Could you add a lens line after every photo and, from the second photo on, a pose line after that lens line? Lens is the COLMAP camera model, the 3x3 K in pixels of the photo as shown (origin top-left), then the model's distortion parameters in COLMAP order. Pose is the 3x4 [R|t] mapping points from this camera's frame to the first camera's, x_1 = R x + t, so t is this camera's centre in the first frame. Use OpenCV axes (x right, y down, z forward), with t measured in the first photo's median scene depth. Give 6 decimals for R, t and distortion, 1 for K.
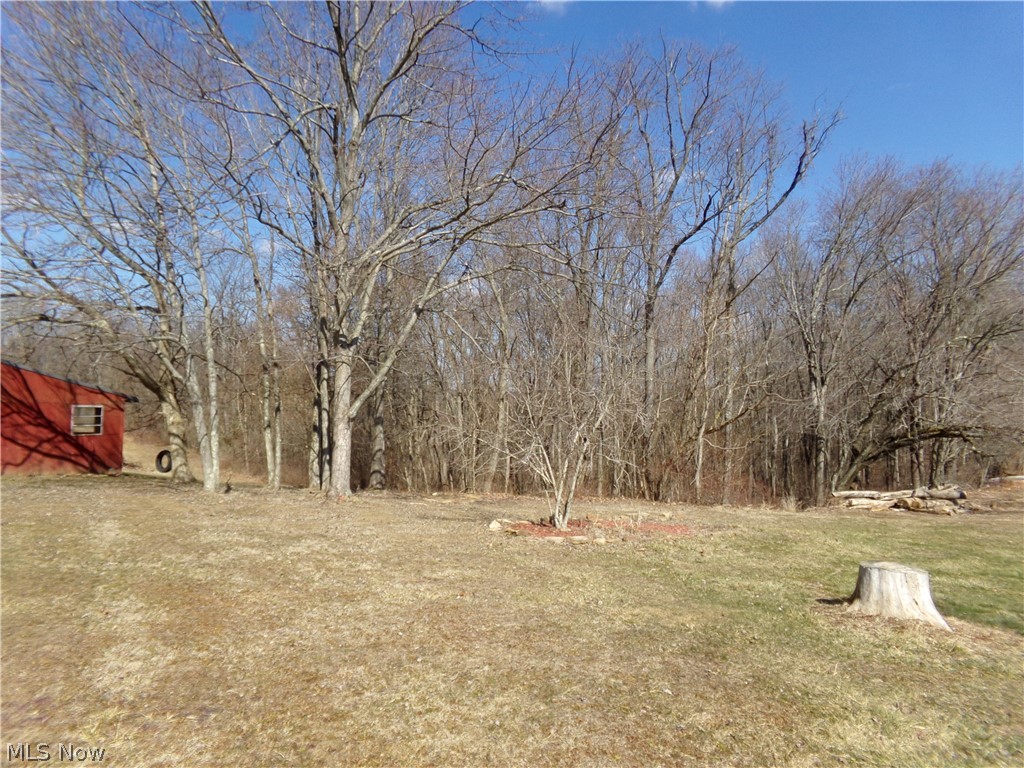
lens RADIAL K [[733.8, 0, 512.6], [0, 733.8, 387.6], [0, 0, 1]] dist [-0.006254, 0.076688]
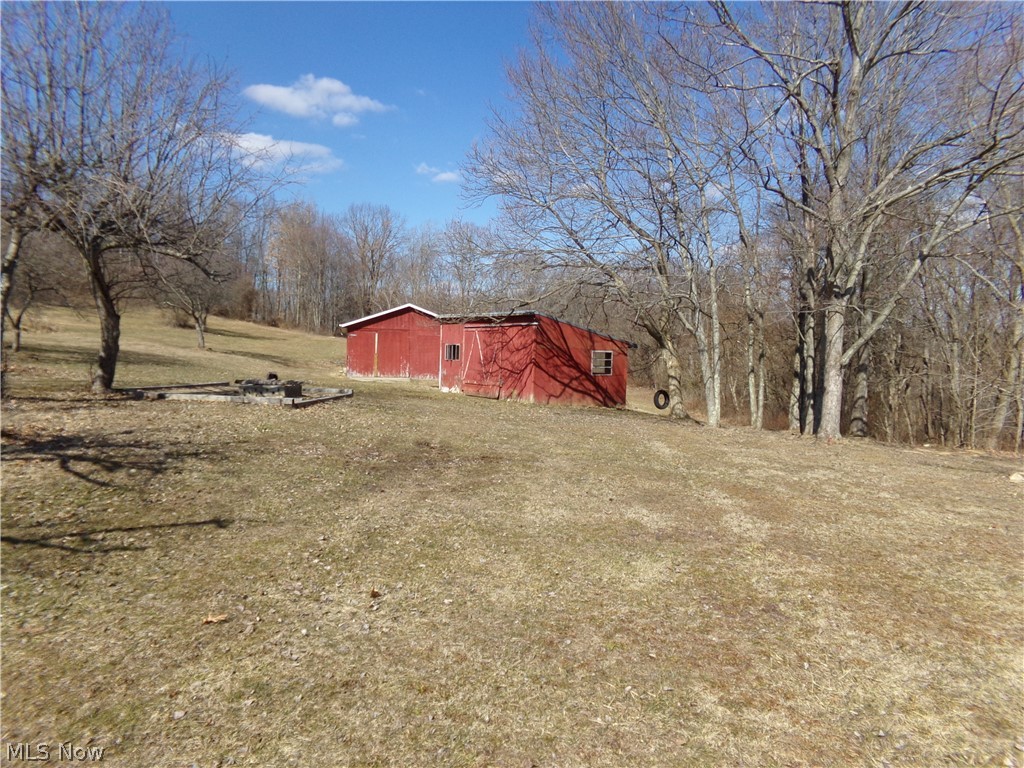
lens RADIAL K [[733.8, 0, 512.6], [0, 733.8, 387.6], [0, 0, 1]] dist [-0.006254, 0.076688]
pose [[0.825875, 0.033741, -0.562843, -0.013767], [0.008361, 0.997365, 0.072058, -0.004686], [0.563791, -0.064217, 0.823417, -0.101013]]
